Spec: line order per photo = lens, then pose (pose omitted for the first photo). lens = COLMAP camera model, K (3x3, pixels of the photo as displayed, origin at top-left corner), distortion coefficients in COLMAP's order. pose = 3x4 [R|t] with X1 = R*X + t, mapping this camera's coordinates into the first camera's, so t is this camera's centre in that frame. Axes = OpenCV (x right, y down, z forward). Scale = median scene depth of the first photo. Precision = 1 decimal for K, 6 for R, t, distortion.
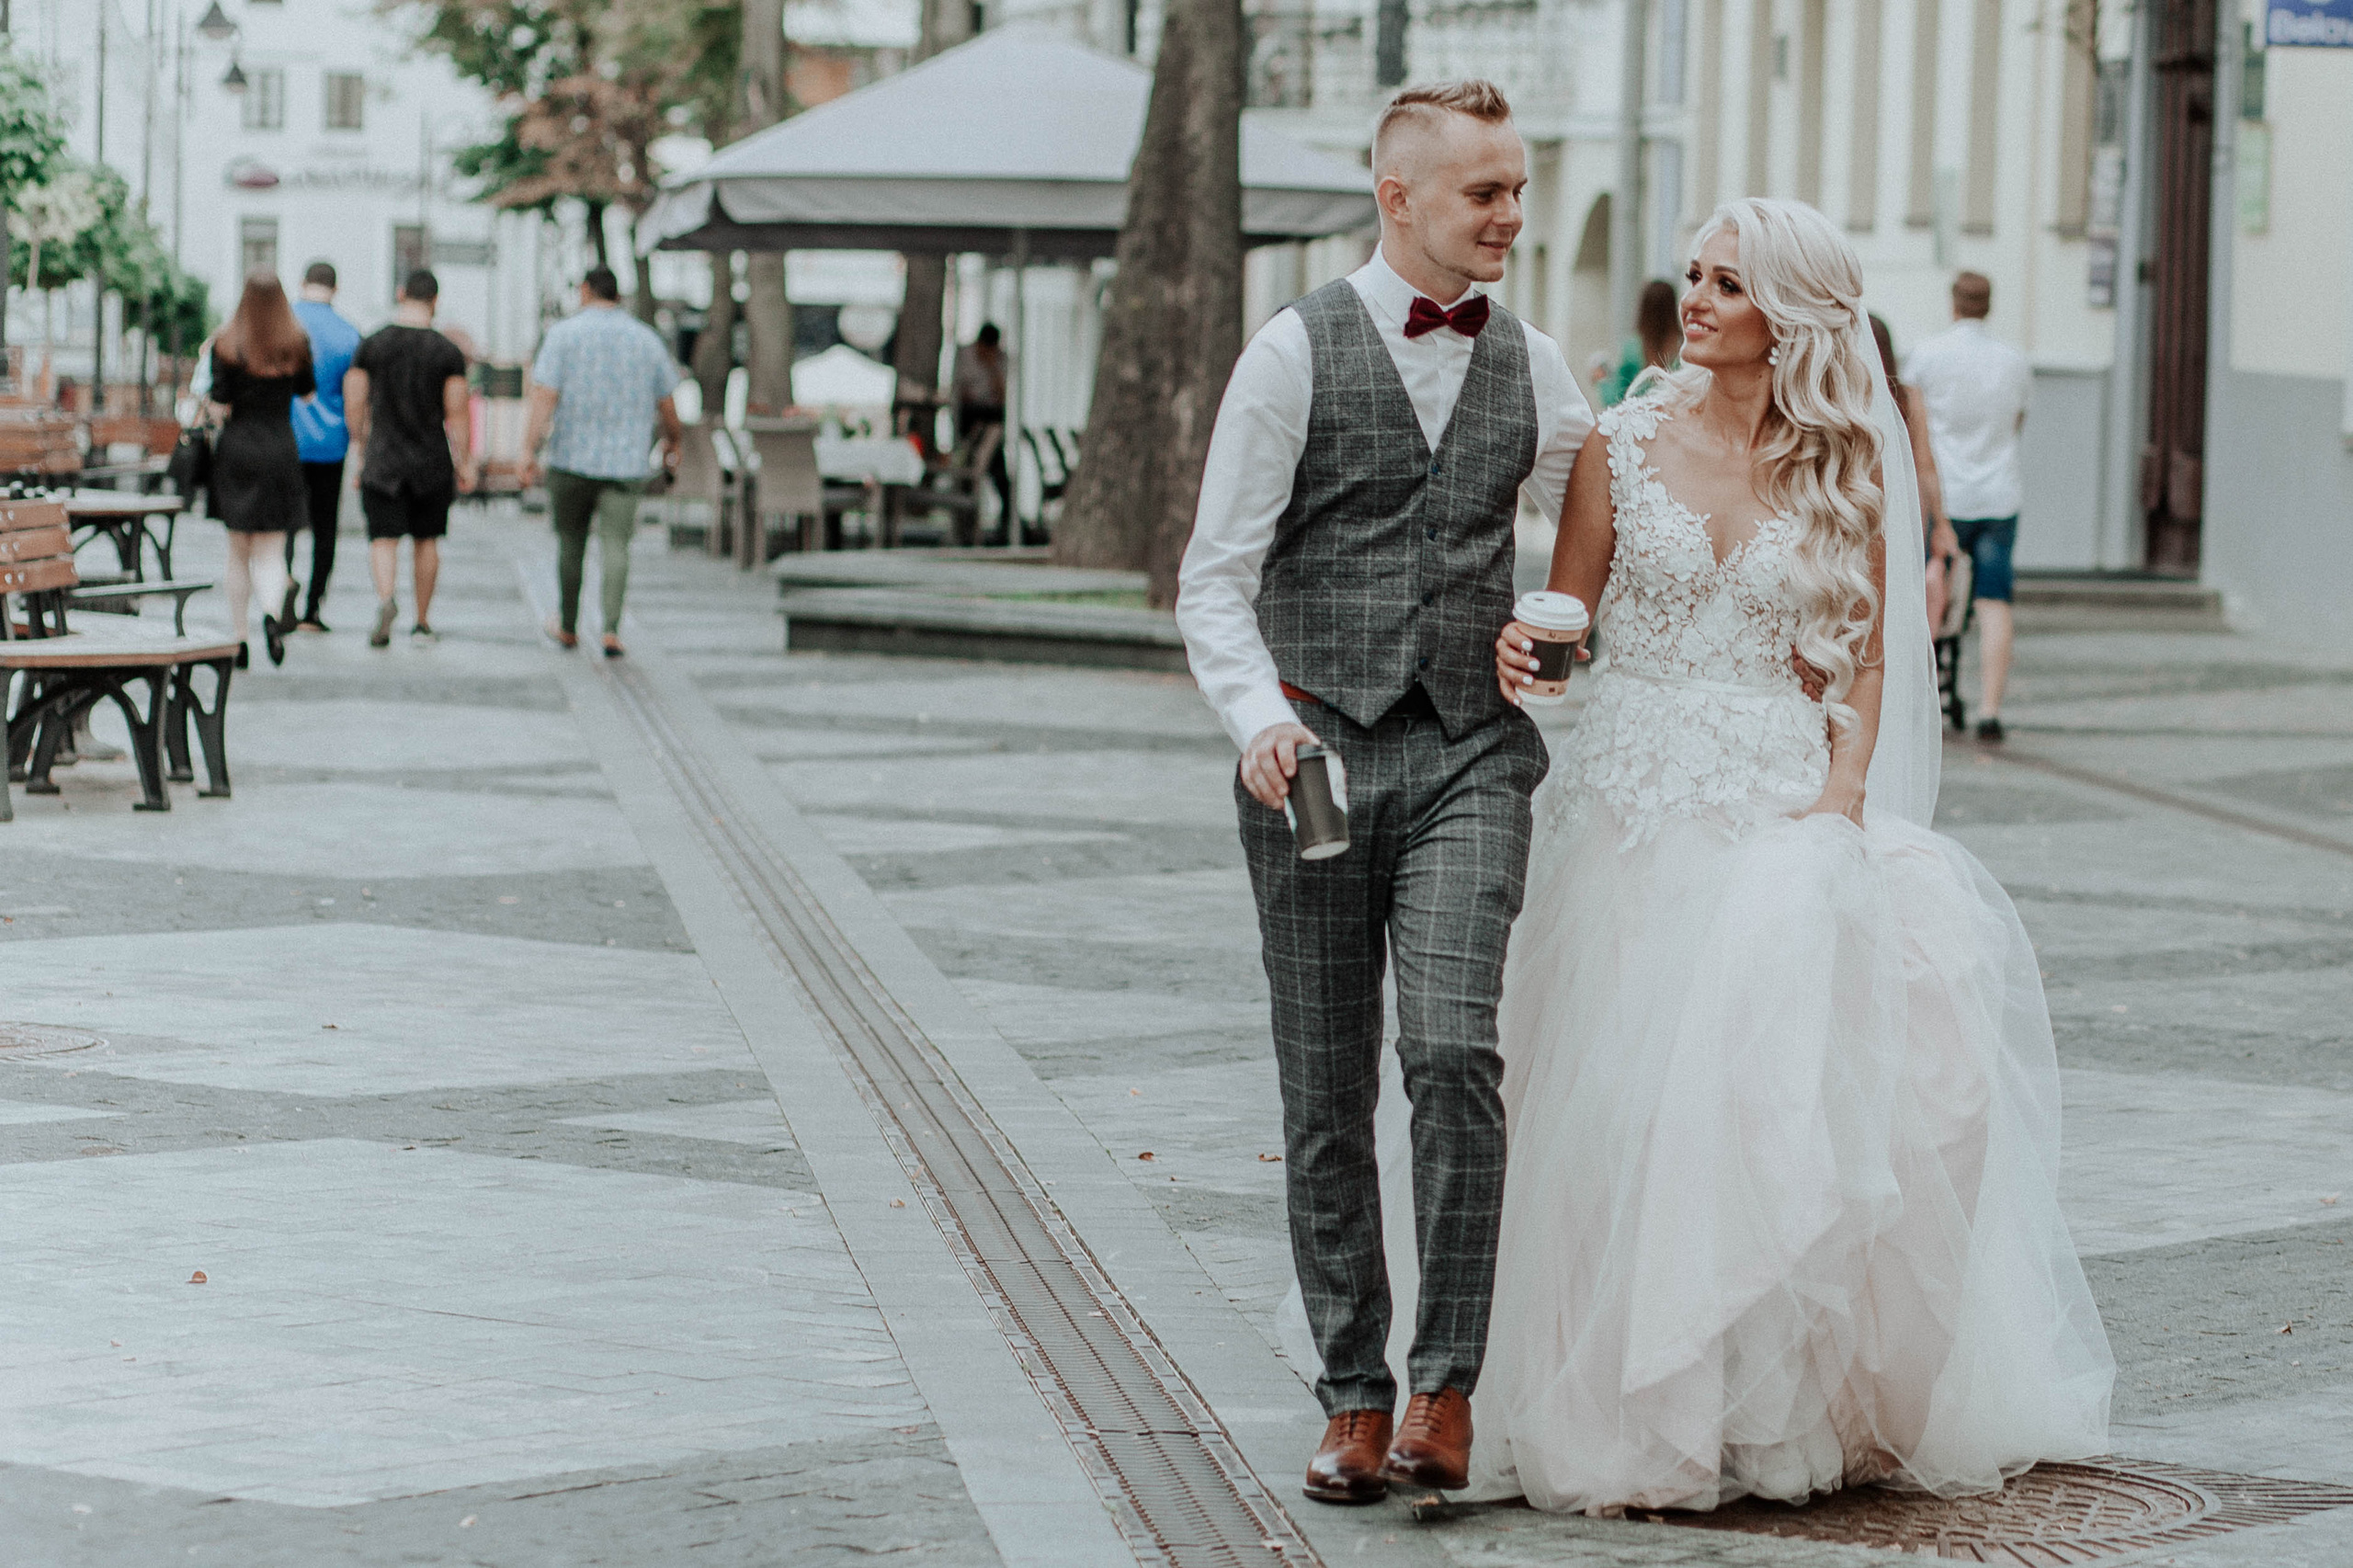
lens RADIAL K [[9926.7, 0, 1679.7], [0, 9926.7, 784.3], [0, 0, 1]] dist [0.039849, -0.659843]
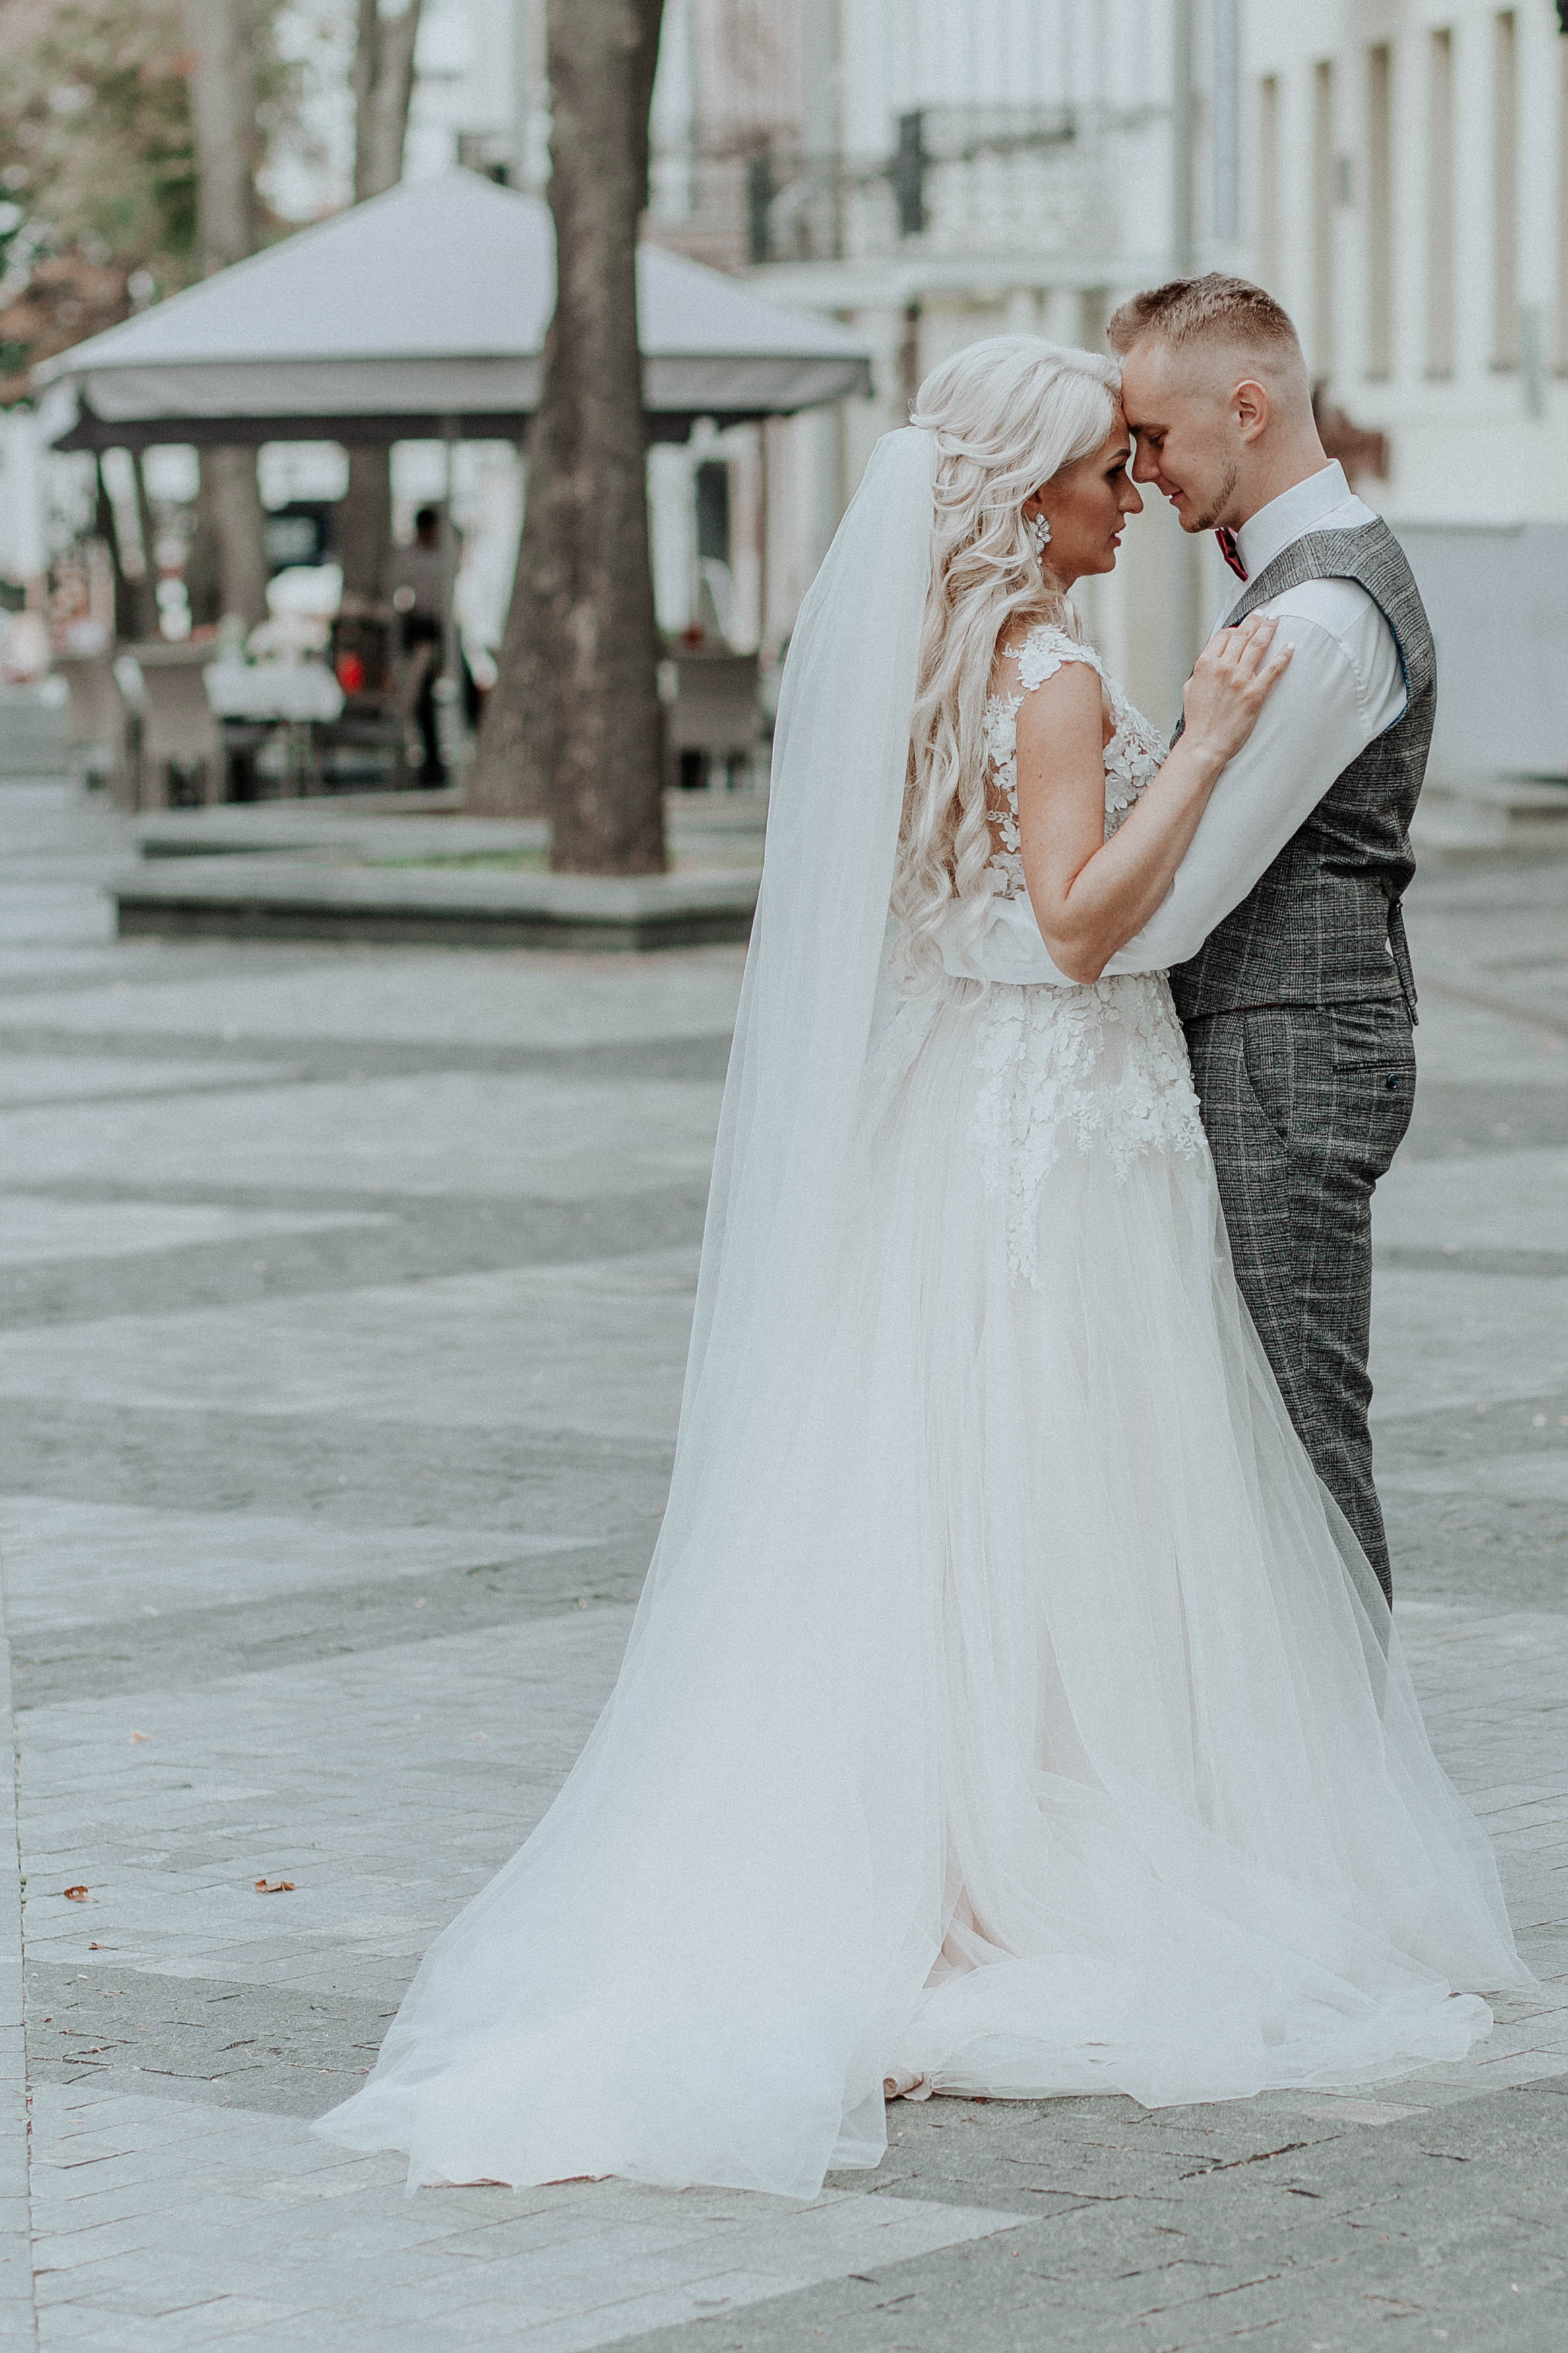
lens RADIAL K [[9925.4, 0, 784.0], [0, 9925.4, 1176.5], [0, 0, 1]] dist [0.039849, -0.659843]
pose [[0.997562, -0.033422, -0.061267, 0.015506], [0.034830, 0.999150, 0.022056, -0.010026], [0.060477, -0.024136, 0.997878, 0.179636]]
